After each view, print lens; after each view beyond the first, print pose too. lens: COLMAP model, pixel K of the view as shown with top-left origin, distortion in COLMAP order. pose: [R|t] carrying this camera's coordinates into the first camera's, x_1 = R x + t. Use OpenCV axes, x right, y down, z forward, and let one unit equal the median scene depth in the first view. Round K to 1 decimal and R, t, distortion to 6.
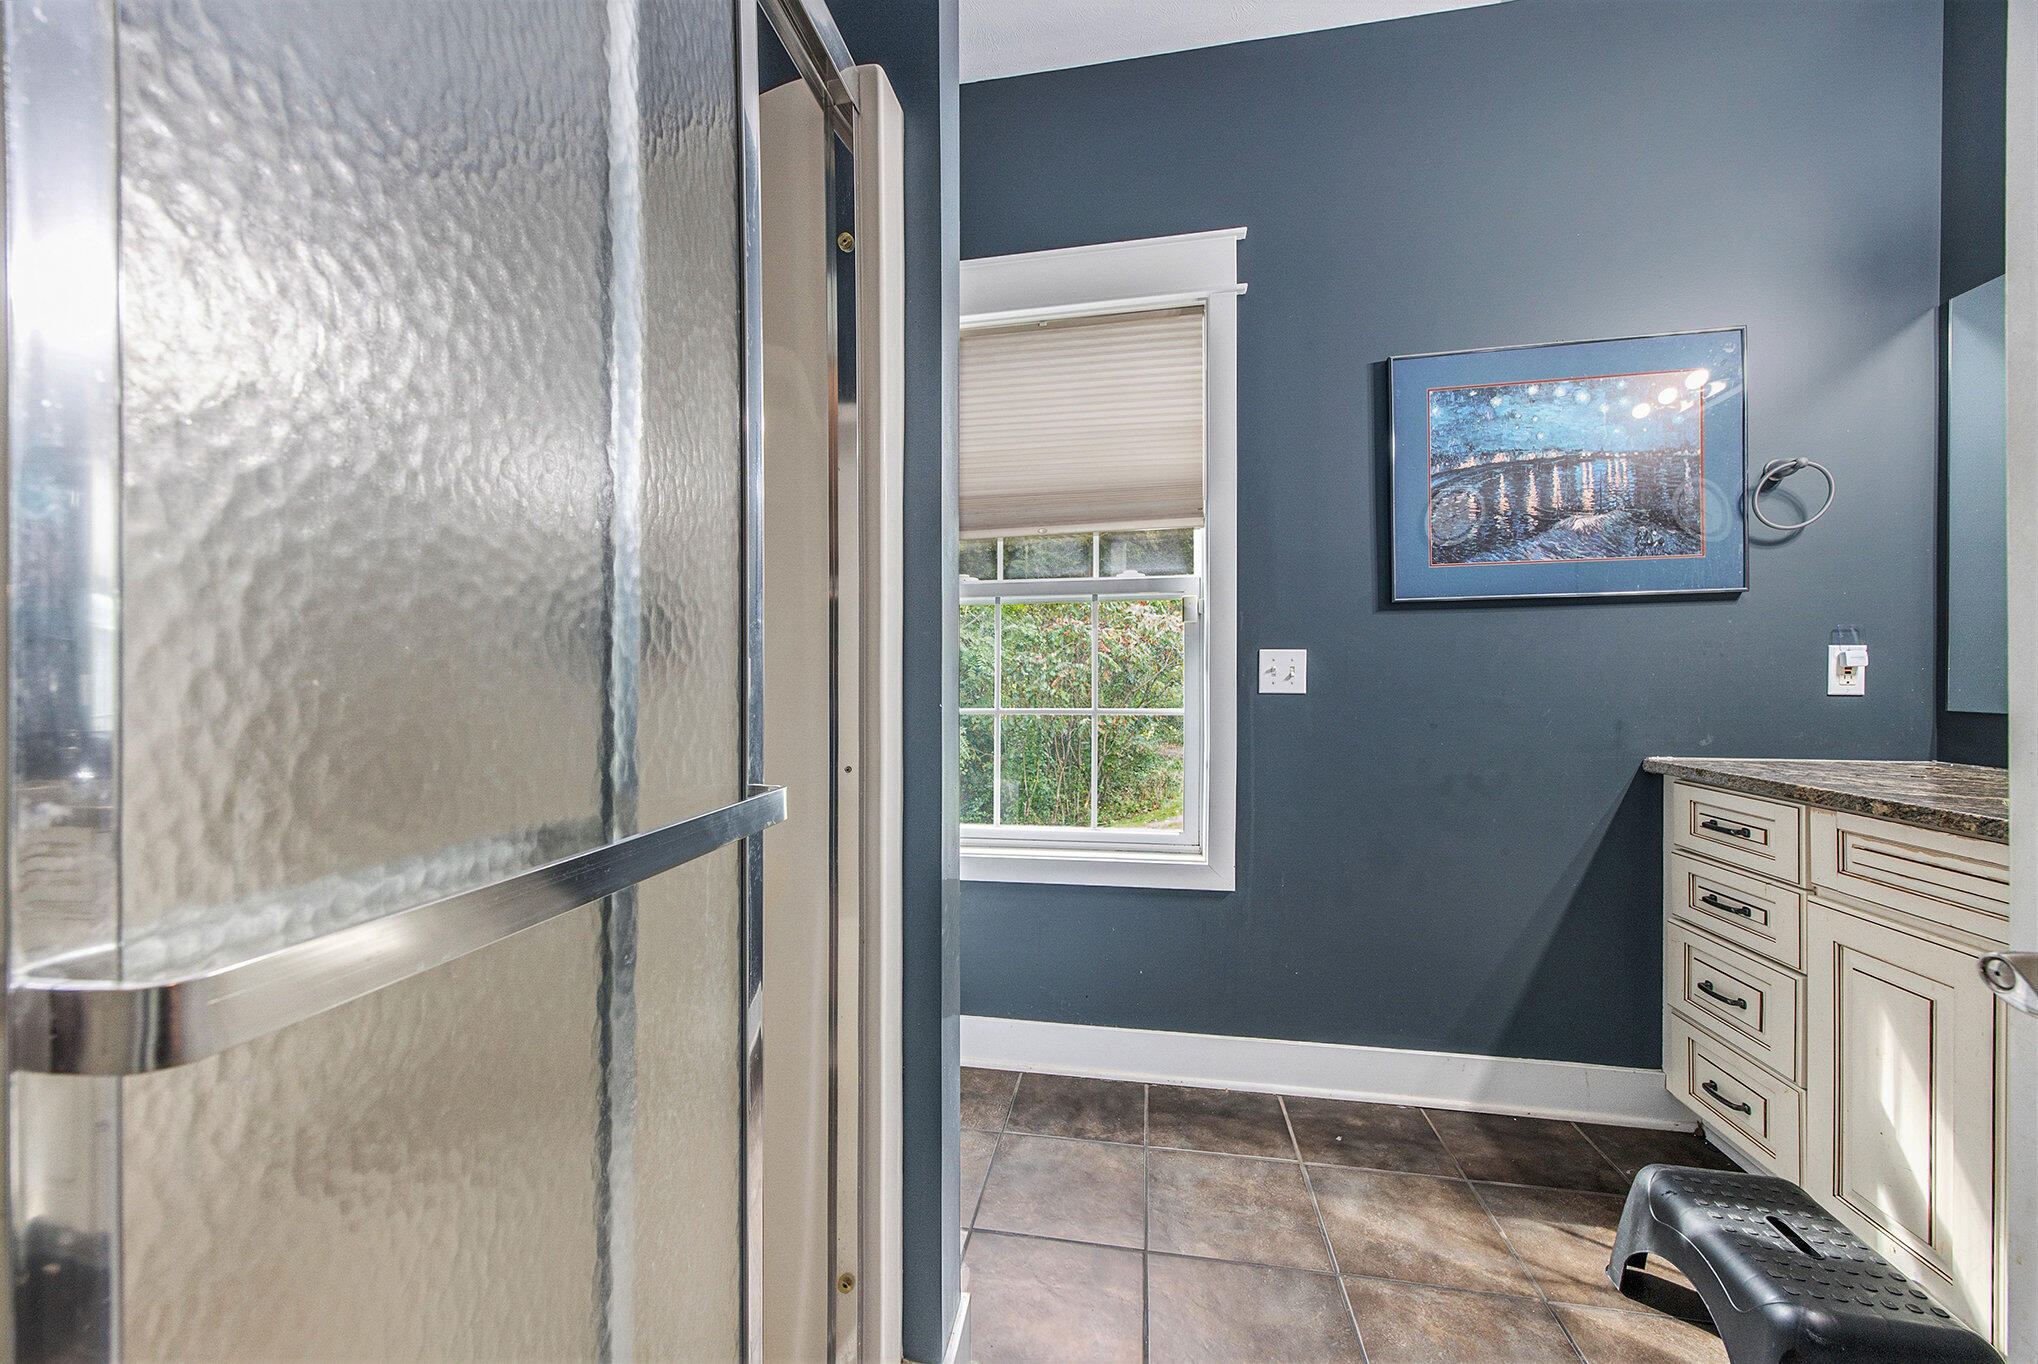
lens RADIAL K [[793.2, 0, 999.9], [0, 793.2, 689.2], [0, 0, 1]] dist [-0.034297, 0.024102]
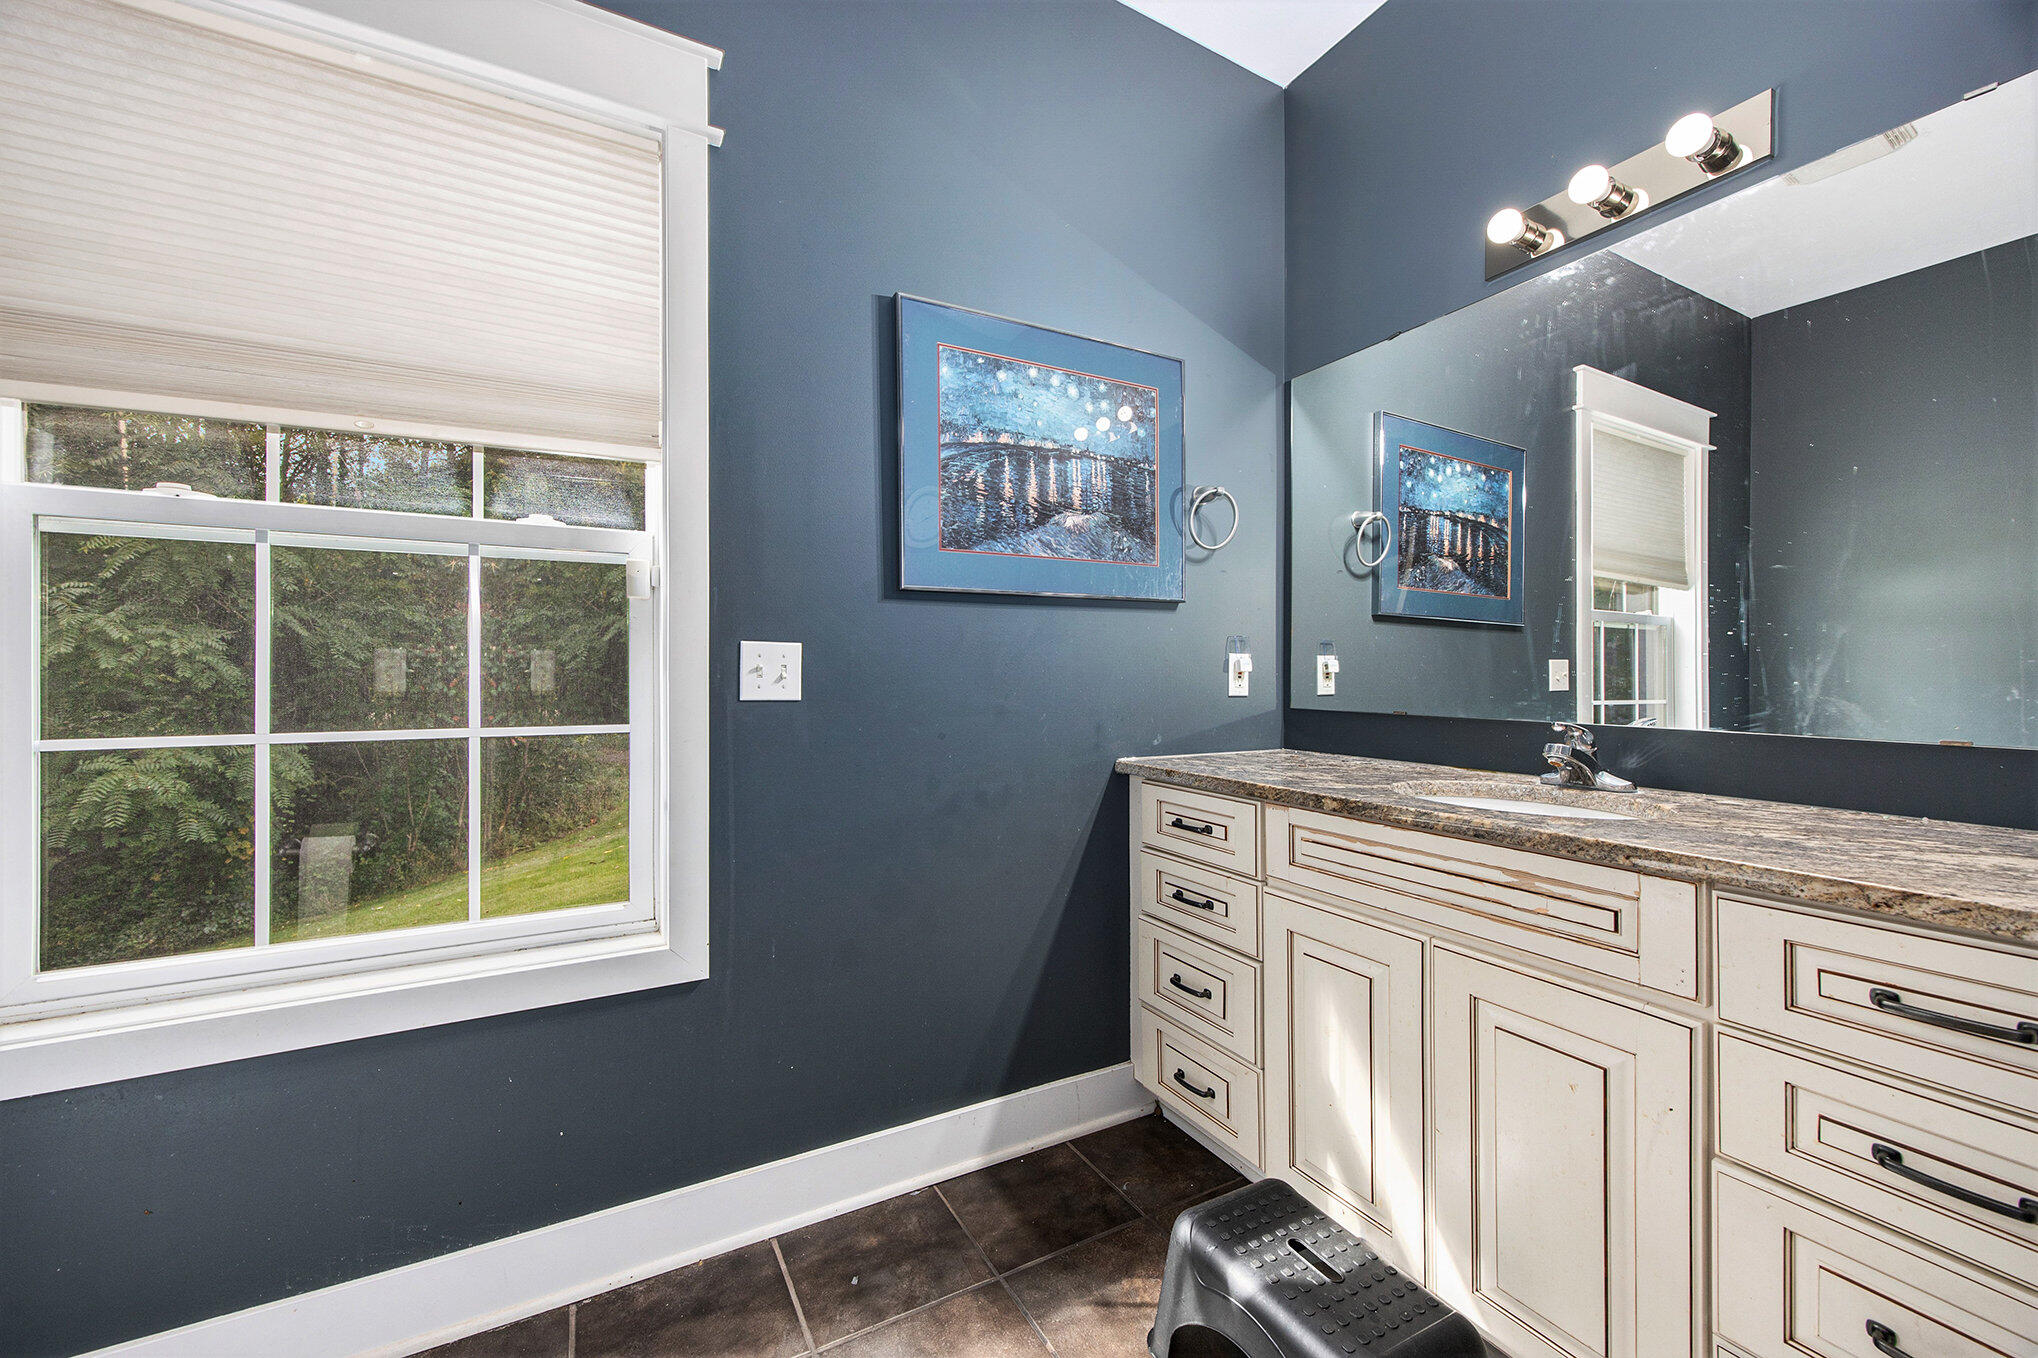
lens RADIAL K [[793.2, 0, 999.9], [0, 793.2, 686.2], [0, 0, 1]] dist [-0.034297, 0.024102]
pose [[0.780035, -0.001141, 0.625735, 0.063005], [0.003669, 0.999989, -0.002750, -0.006043], [-0.625725, 0.004441, 0.780031, 0.304077]]
